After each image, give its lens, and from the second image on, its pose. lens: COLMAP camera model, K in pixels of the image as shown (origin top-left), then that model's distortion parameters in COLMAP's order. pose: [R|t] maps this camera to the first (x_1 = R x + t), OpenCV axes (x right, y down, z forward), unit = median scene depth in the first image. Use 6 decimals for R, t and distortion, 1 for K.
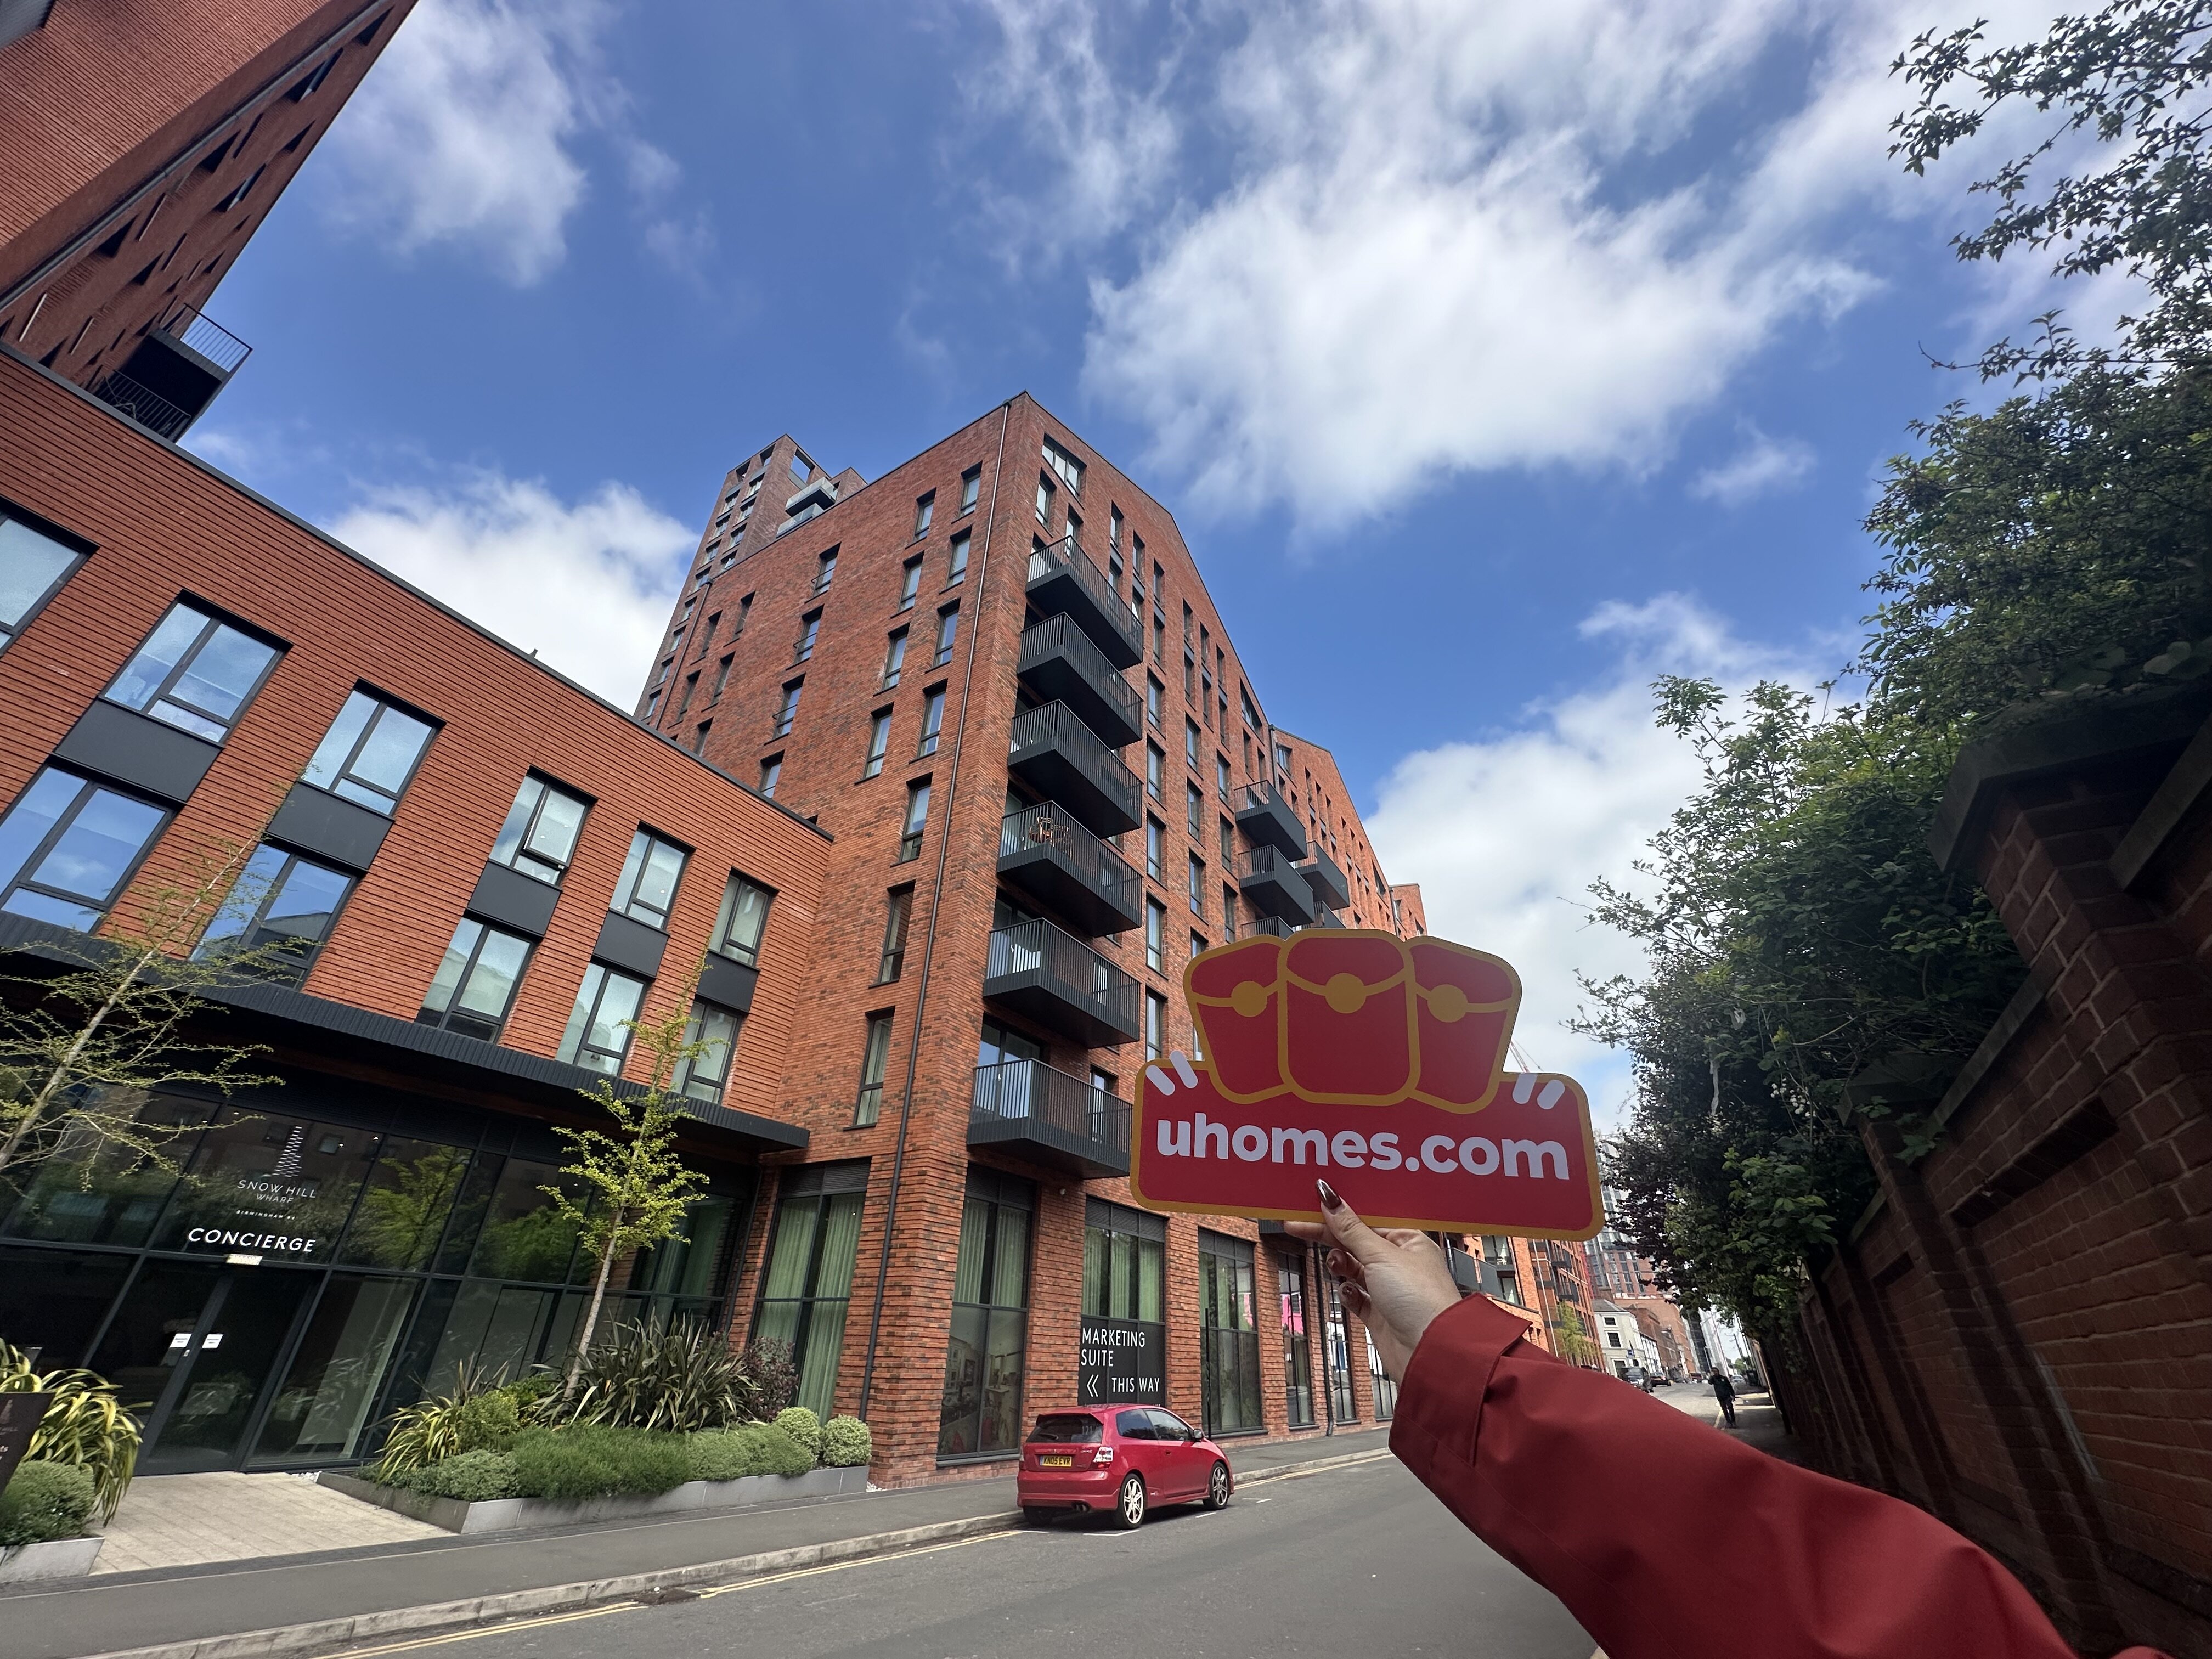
lens RADIAL K [[882.4, 0, 1108.3], [0, 882.4, 831.8], [0, 0, 1]] dist [-0.000916, -0.000057]
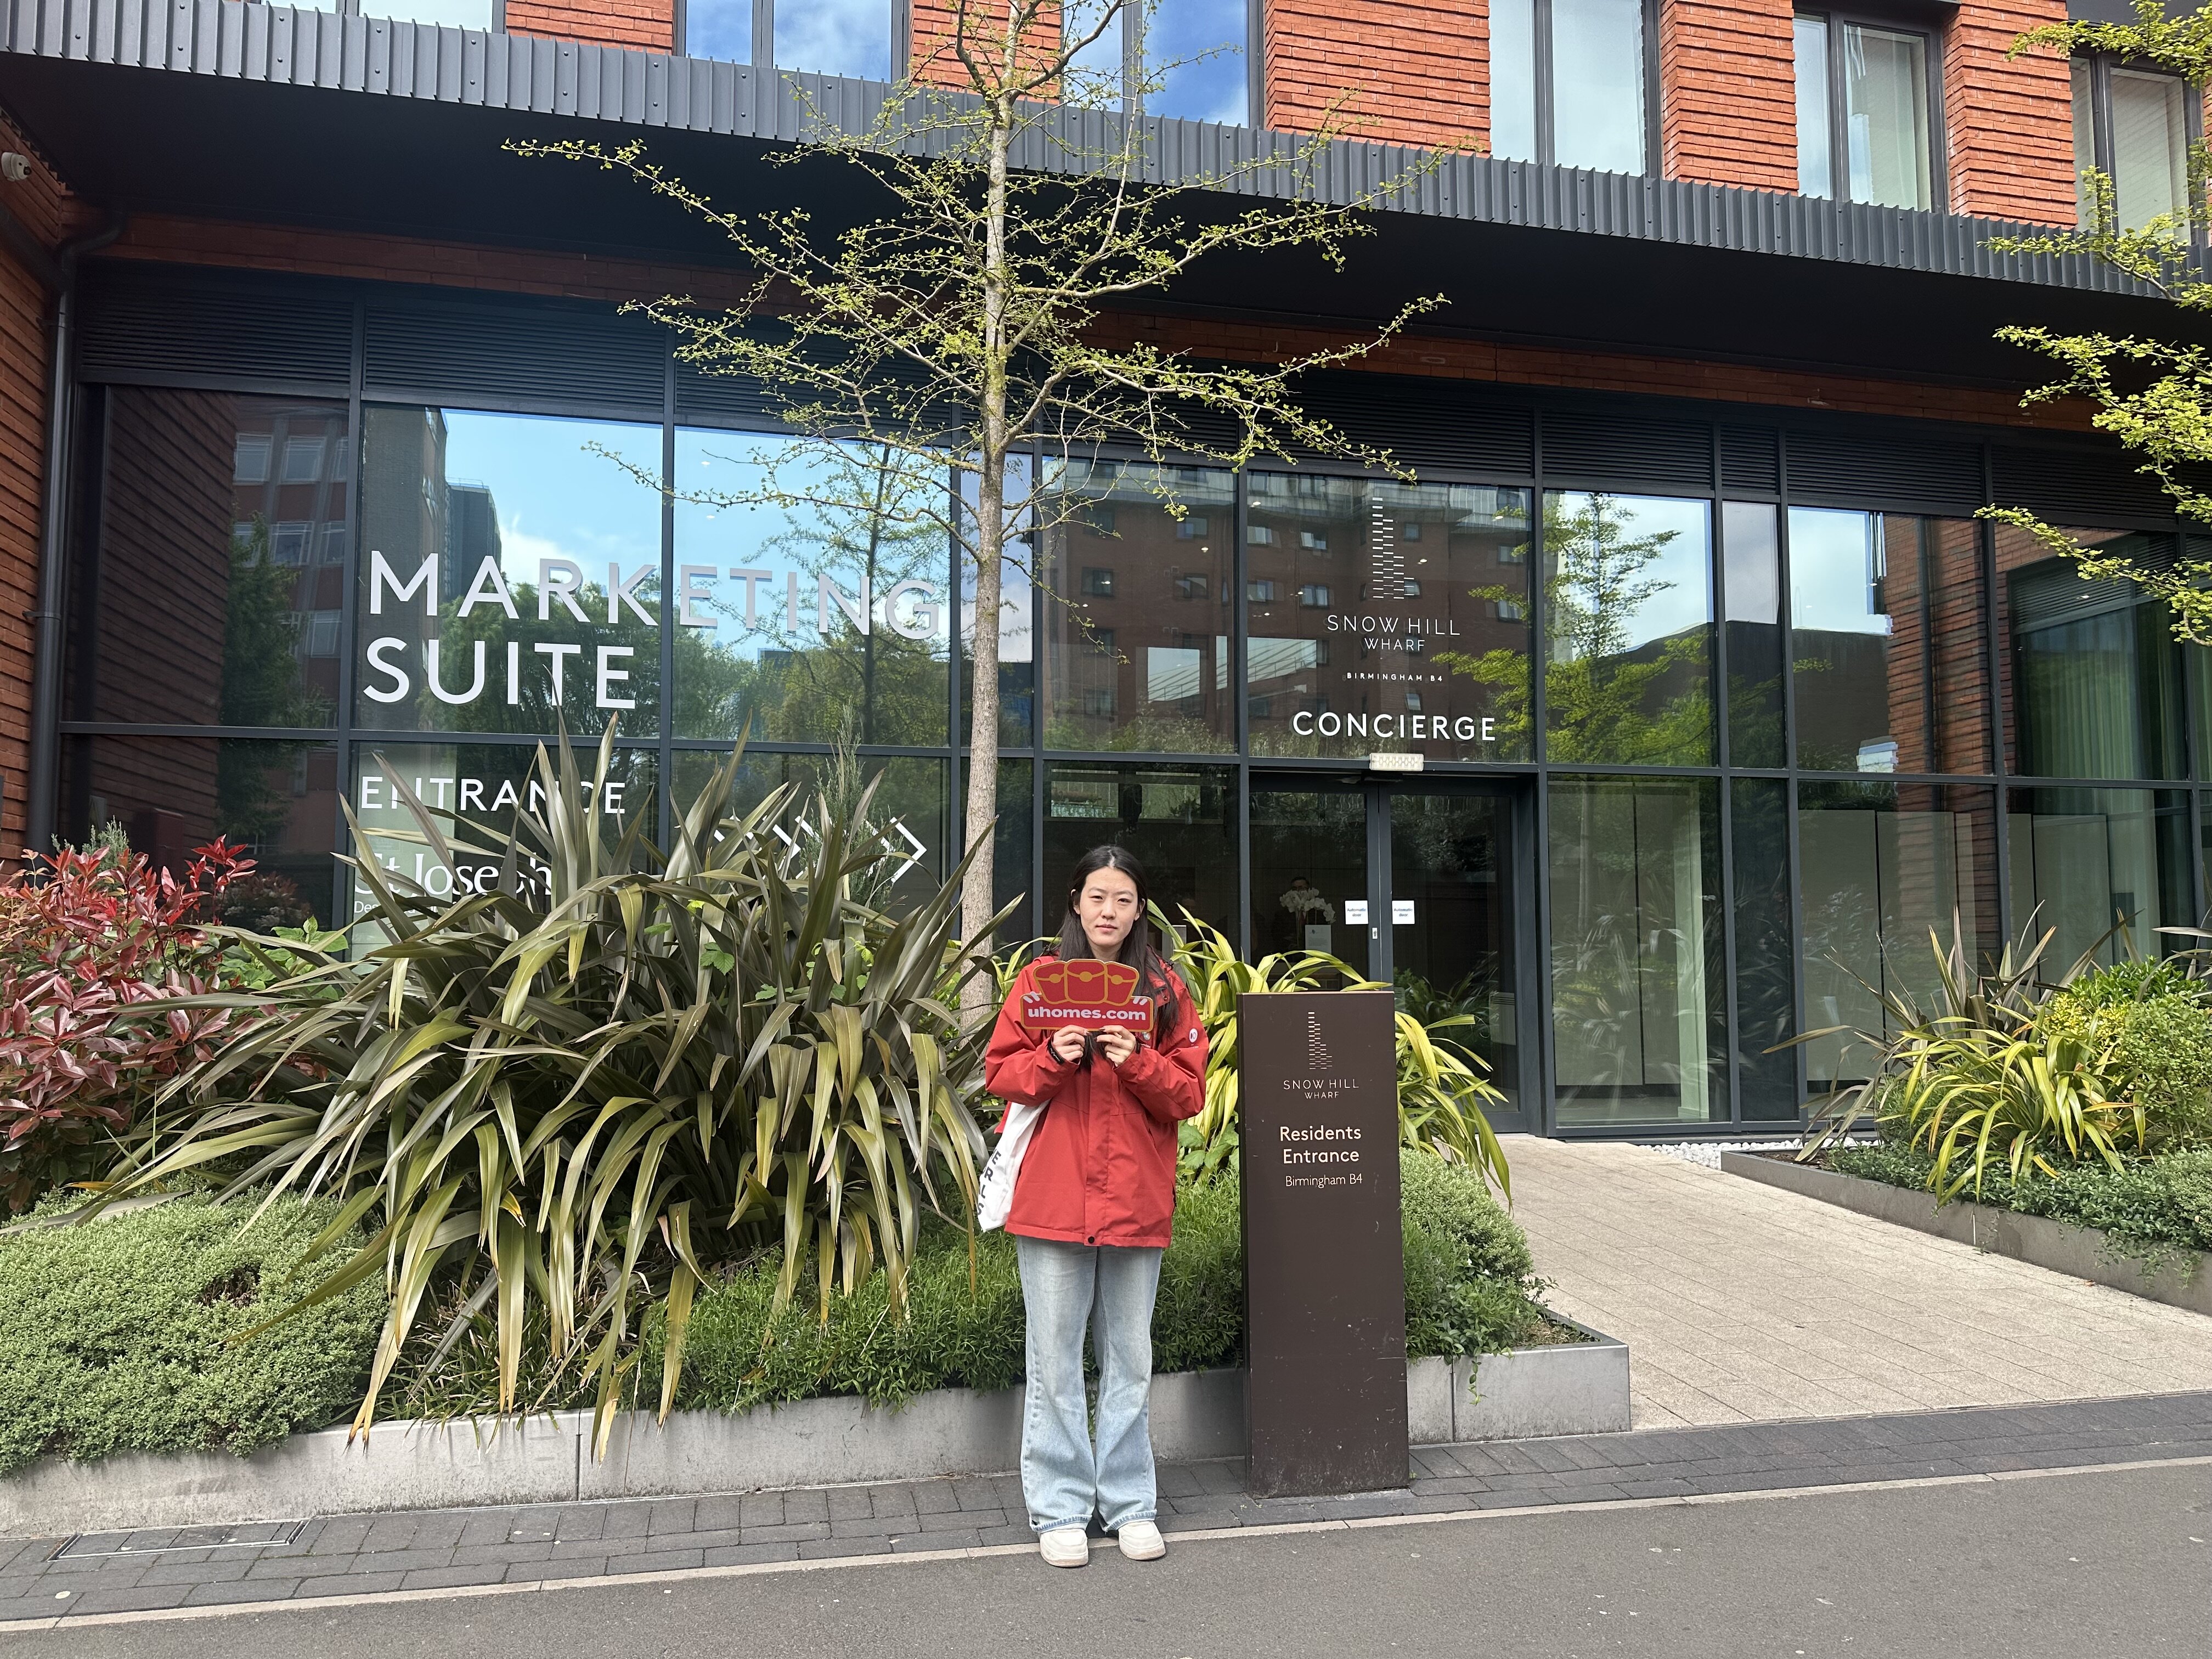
lens RADIAL K [[1558.0, 0, 1103.0], [0, 1558.0, 831.2], [0, 0, 1]] dist [-0.000634, -0.000231]
pose [[0.699959, -0.077666, -0.709947, -0.482987], [0.385127, 0.878195, 0.283637, 0.212396], [0.601443, -0.471954, 0.644613, 0.335918]]
